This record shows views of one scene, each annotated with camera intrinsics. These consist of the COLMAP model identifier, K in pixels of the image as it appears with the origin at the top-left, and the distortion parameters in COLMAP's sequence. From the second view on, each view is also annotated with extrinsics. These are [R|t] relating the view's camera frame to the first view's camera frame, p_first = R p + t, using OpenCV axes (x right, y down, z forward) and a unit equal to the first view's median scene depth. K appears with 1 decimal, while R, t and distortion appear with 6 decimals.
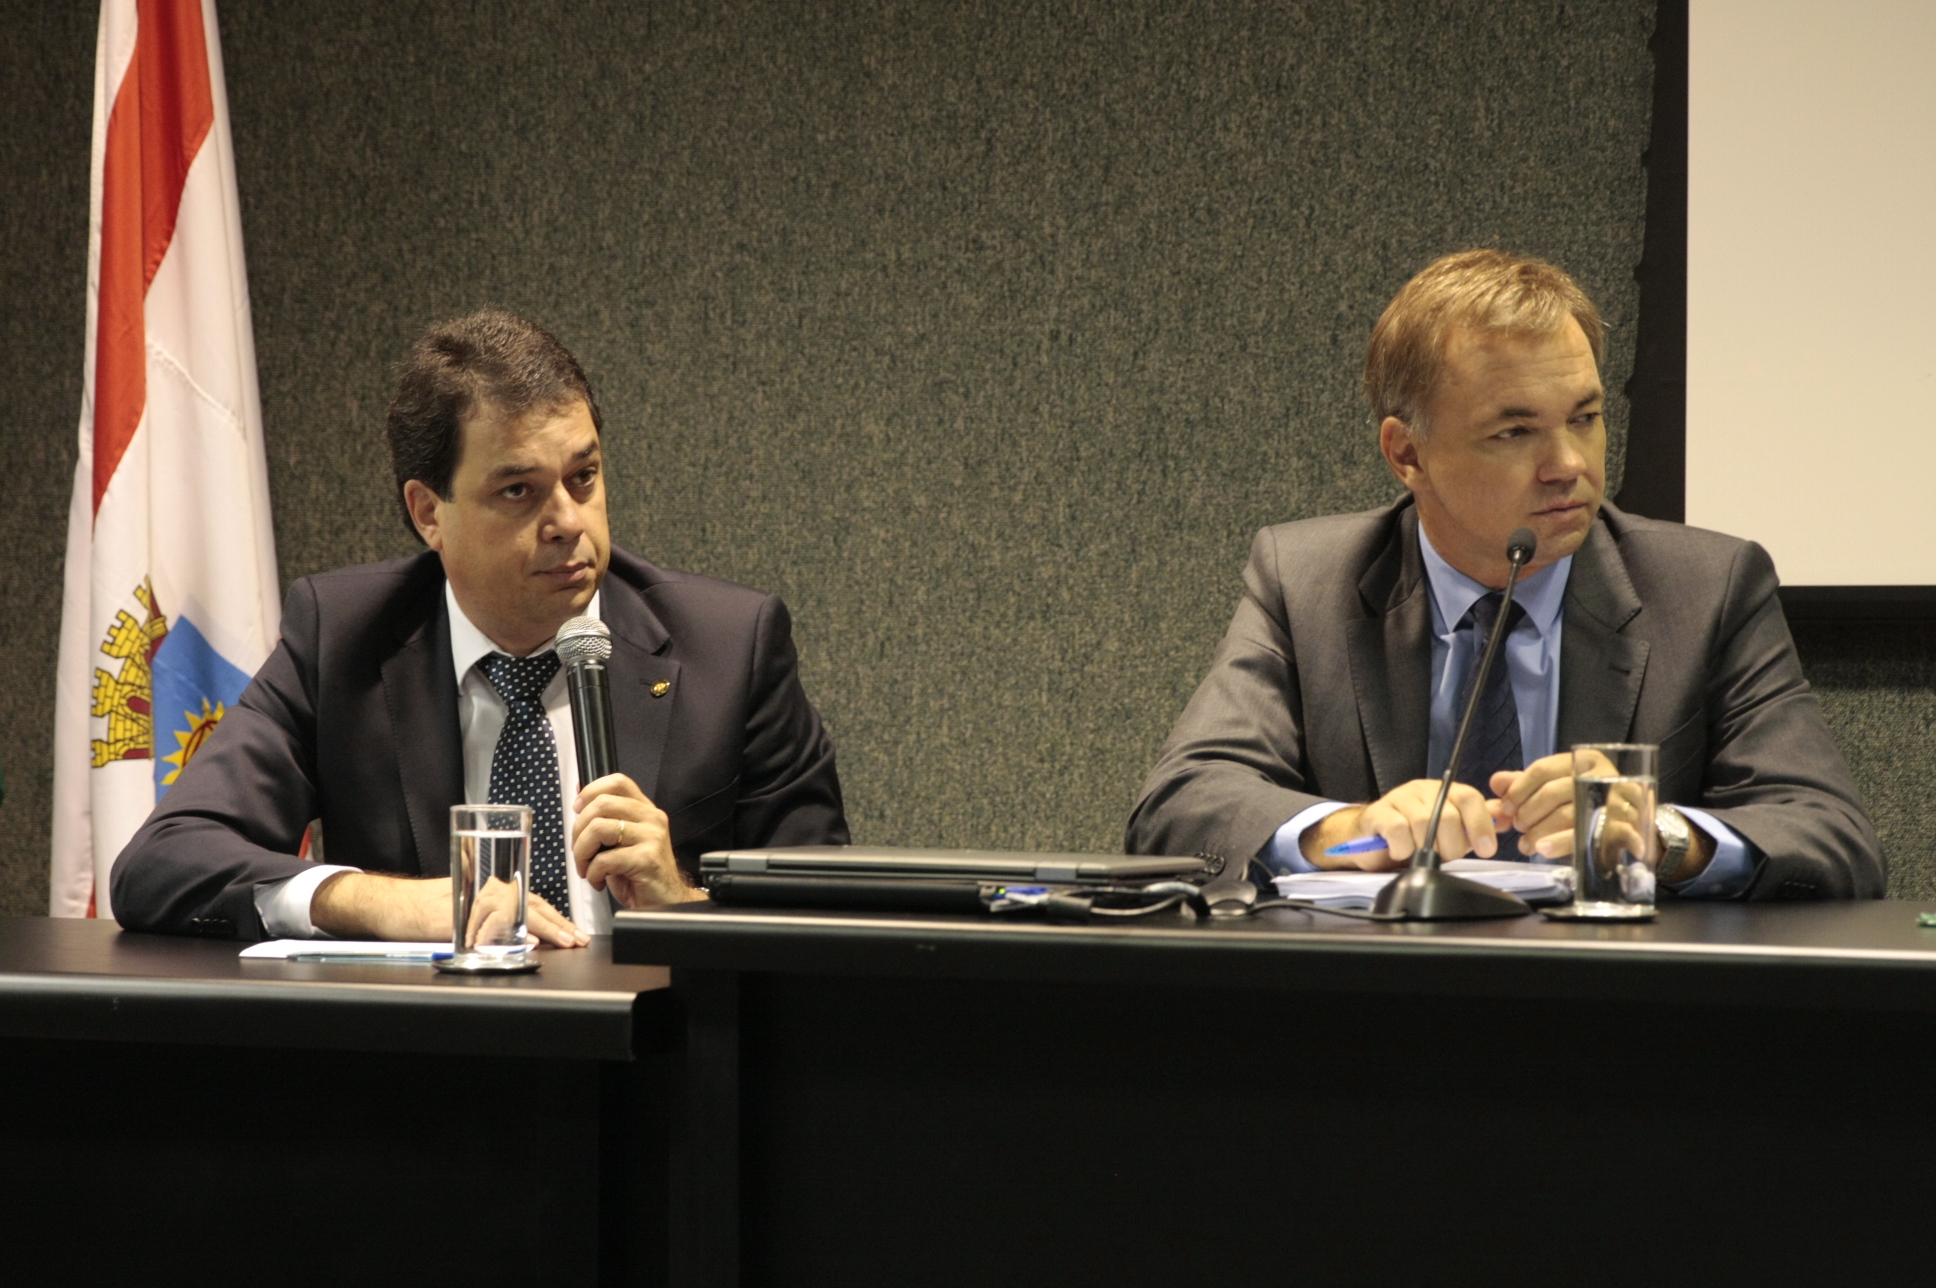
lens RADIAL K [[5550.7, 0, 916.1], [0, 5550.7, 655.5], [0, 0, 1]] dist [0.264015, 0.000000]
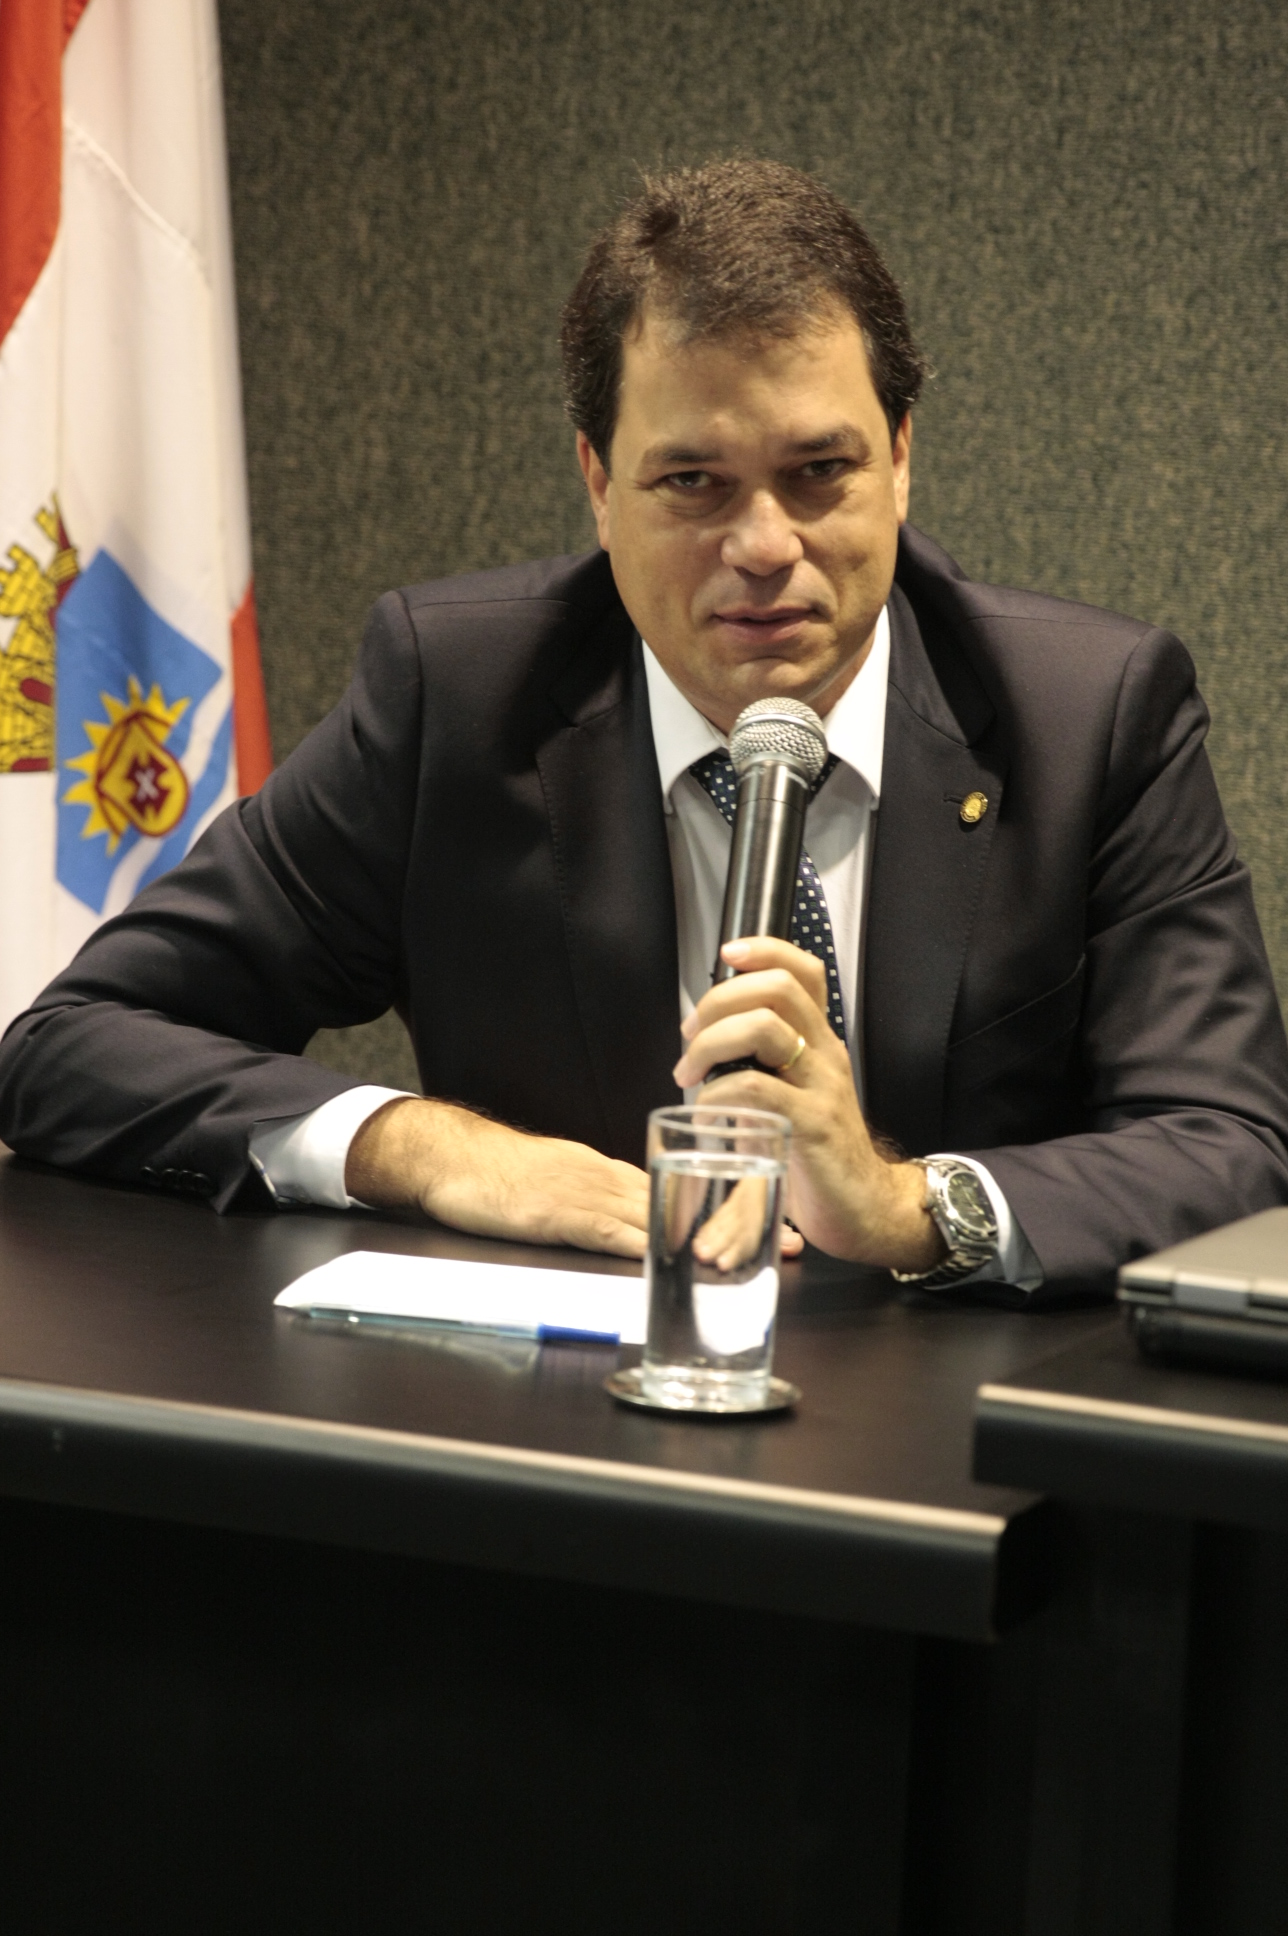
lens RADIAL K [[5828.4, 0, 643.6], [0, 5828.4, 973.1], [0, 0, 1]] dist [0.207113, 0.000000]
pose [[0.998738, 0.049771, -0.006757, -0.060151], [-0.048586, 0.991424, 0.121319, -0.044018], [0.012737, -0.120837, 0.992591, 0.306556]]
